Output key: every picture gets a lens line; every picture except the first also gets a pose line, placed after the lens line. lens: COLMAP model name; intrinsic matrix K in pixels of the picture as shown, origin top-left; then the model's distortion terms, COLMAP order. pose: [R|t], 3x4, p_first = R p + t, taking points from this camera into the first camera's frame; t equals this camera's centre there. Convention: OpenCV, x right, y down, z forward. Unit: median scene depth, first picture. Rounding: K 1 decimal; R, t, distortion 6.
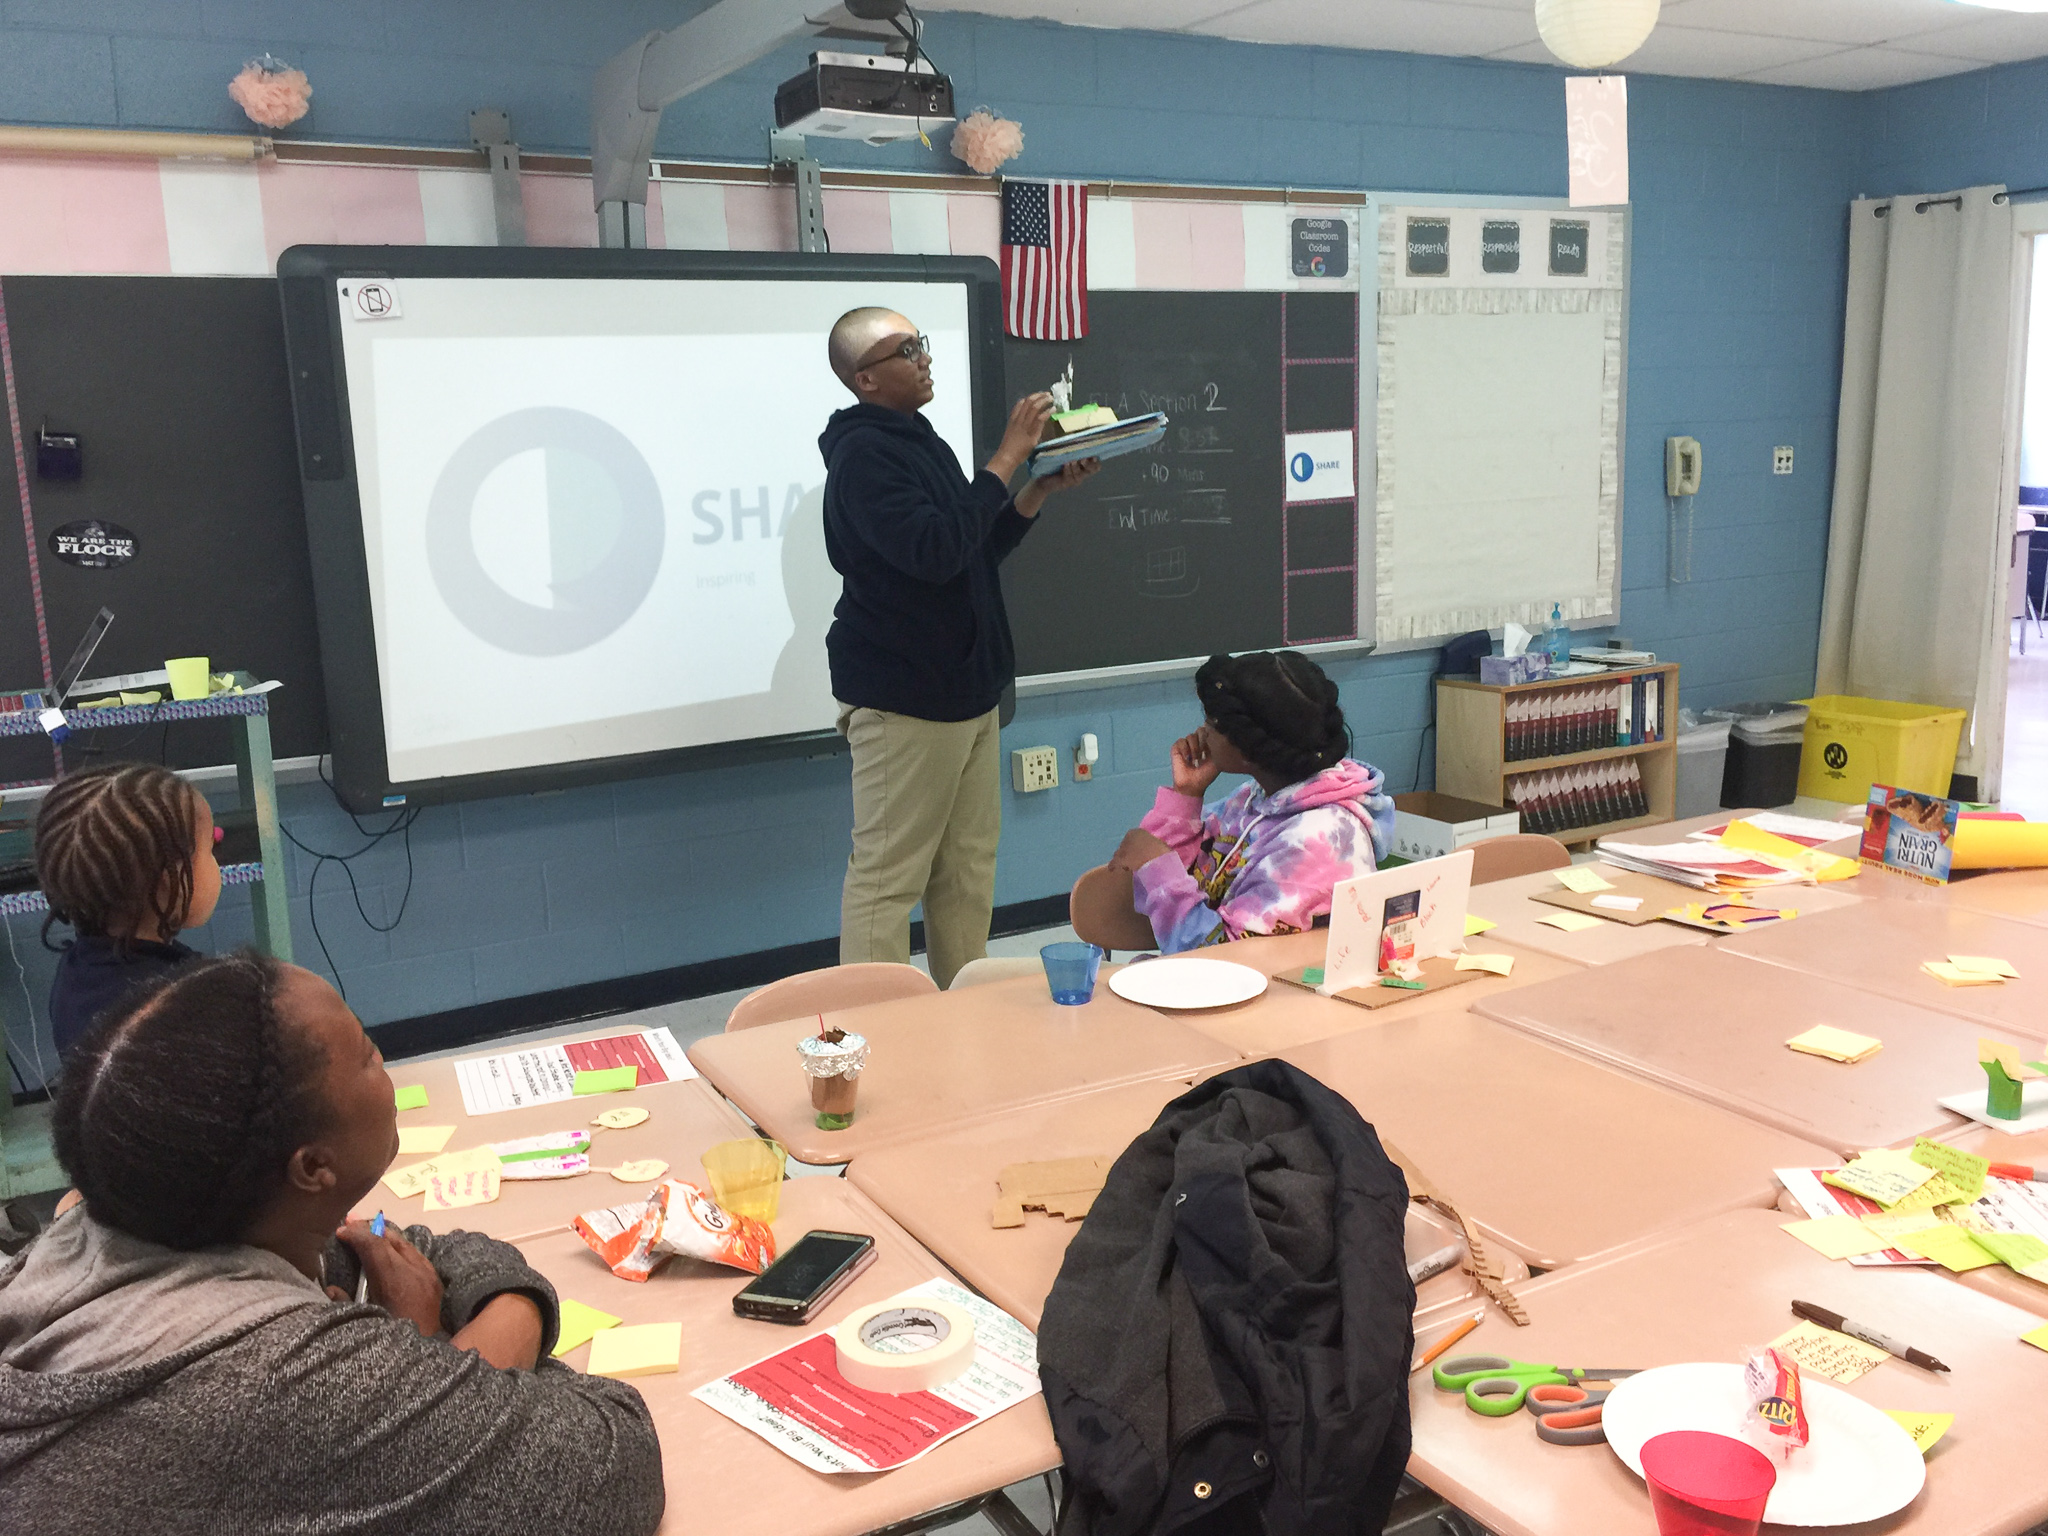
lens RADIAL K [[1768.2, 0, 1024.0], [0, 1768.2, 768.0], [0, 0, 1]] dist [0.027655, -0.007710]
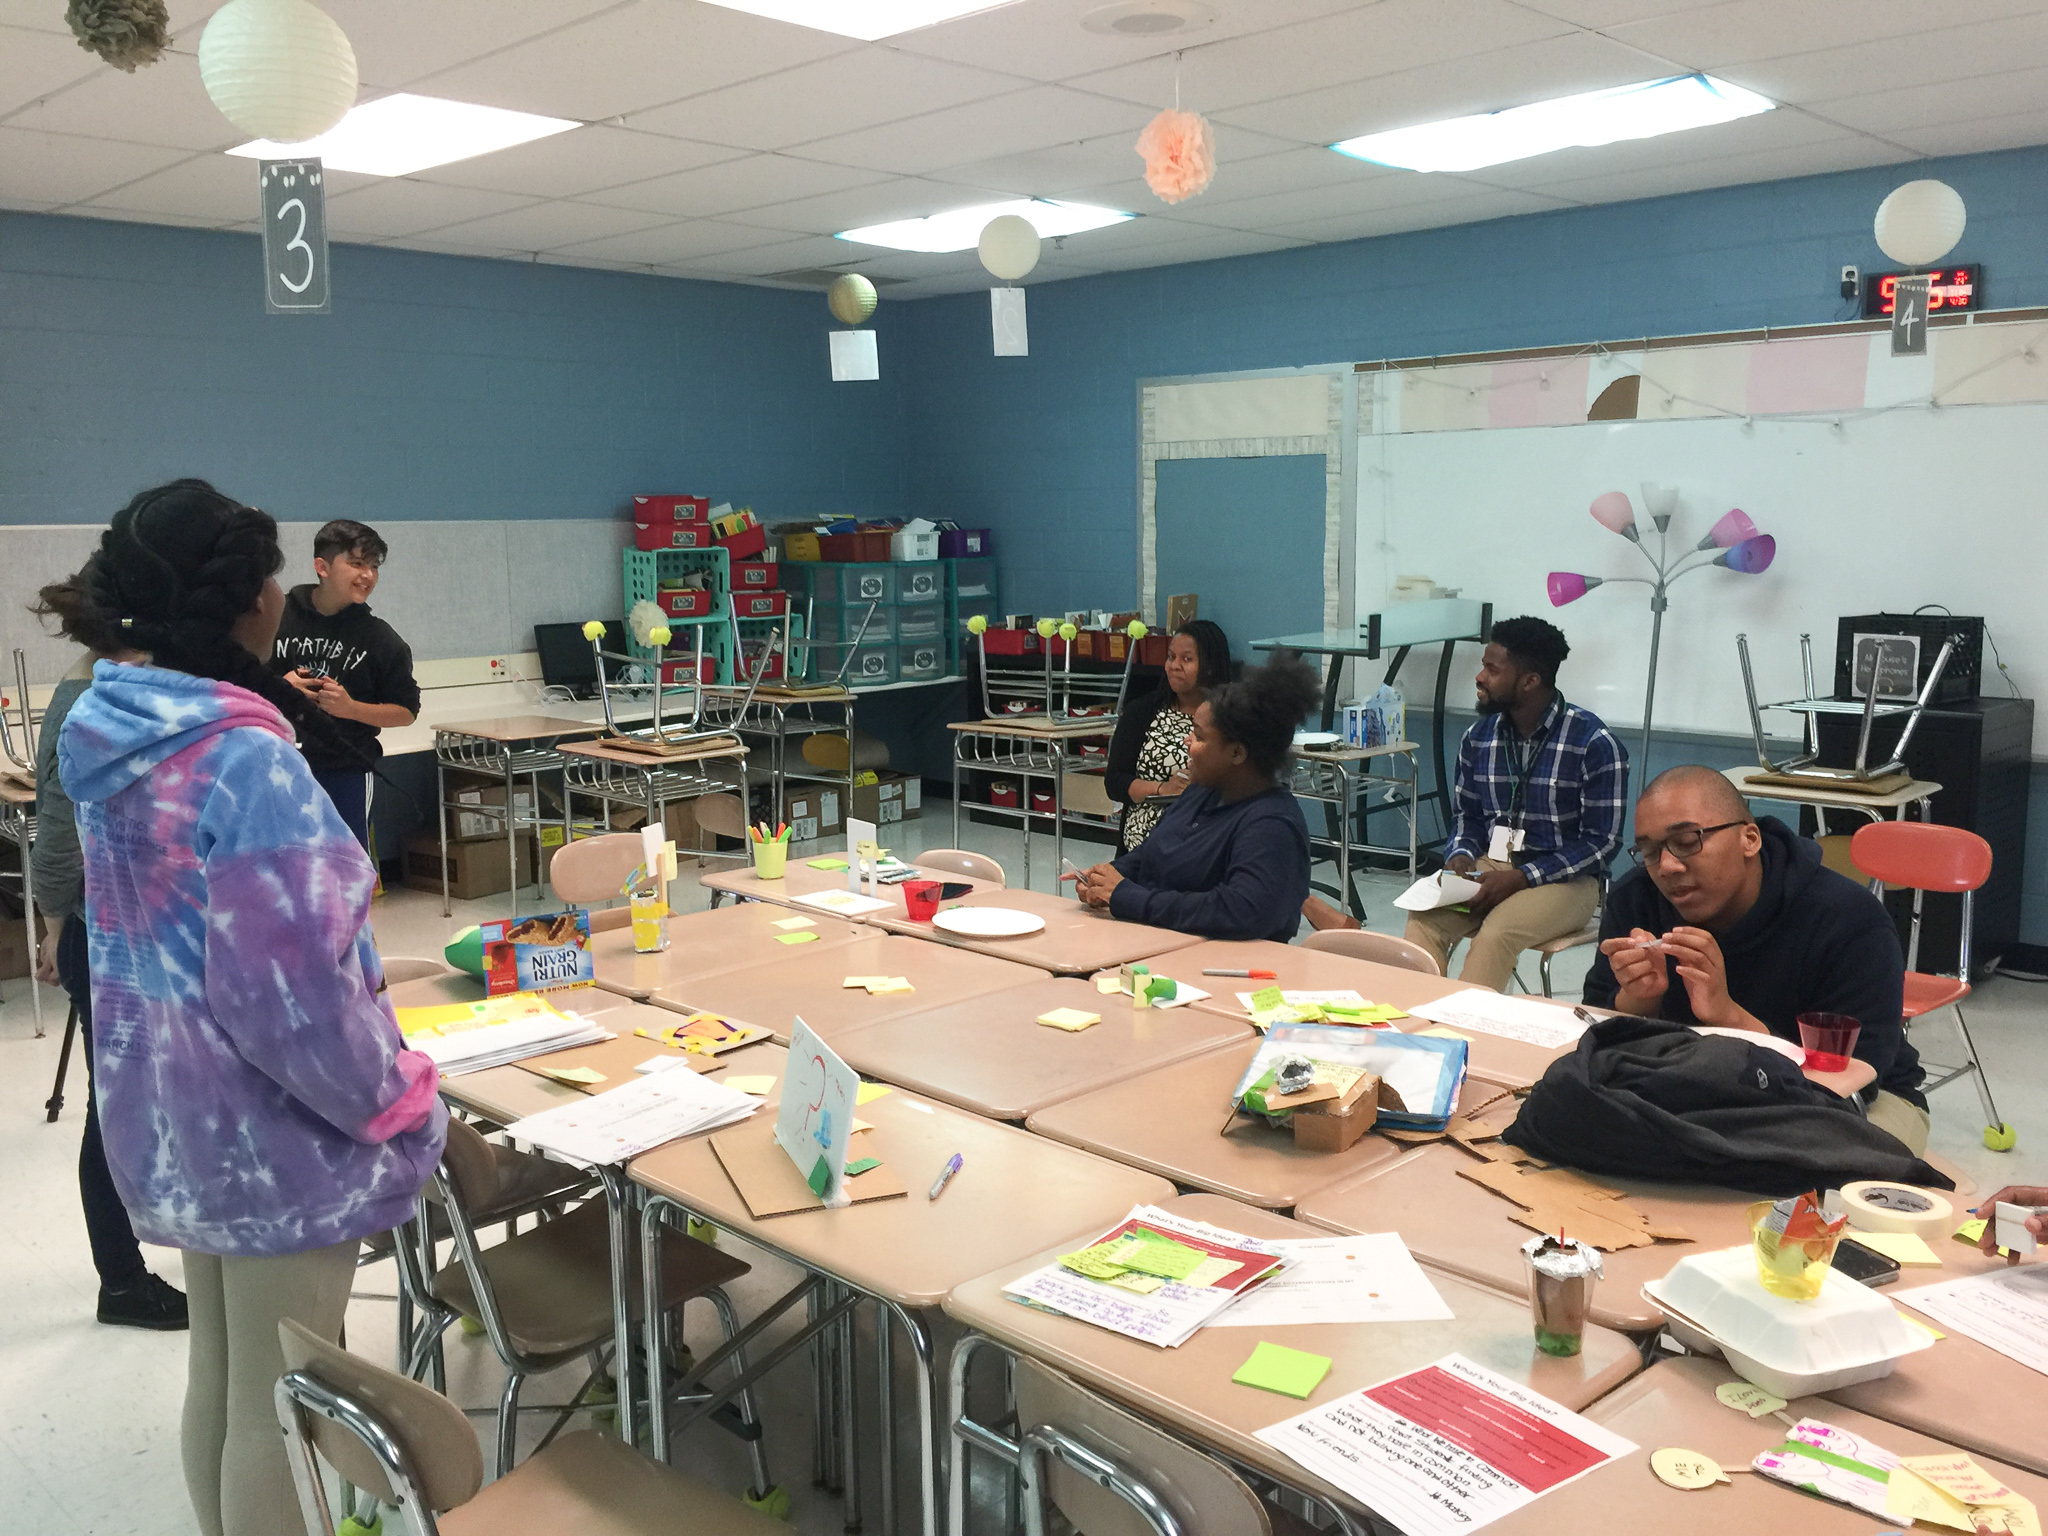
lens RADIAL K [[1722.8, 0, 1024.0], [0, 1722.8, 768.0], [0, 0, 1]] dist [0.052540, -0.104417]
pose [[-0.290105, -0.102227, 0.951519, -0.290873], [0.193650, 0.967439, 0.162979, -0.094676], [-0.937197, 0.231543, -0.260863, 0.496179]]
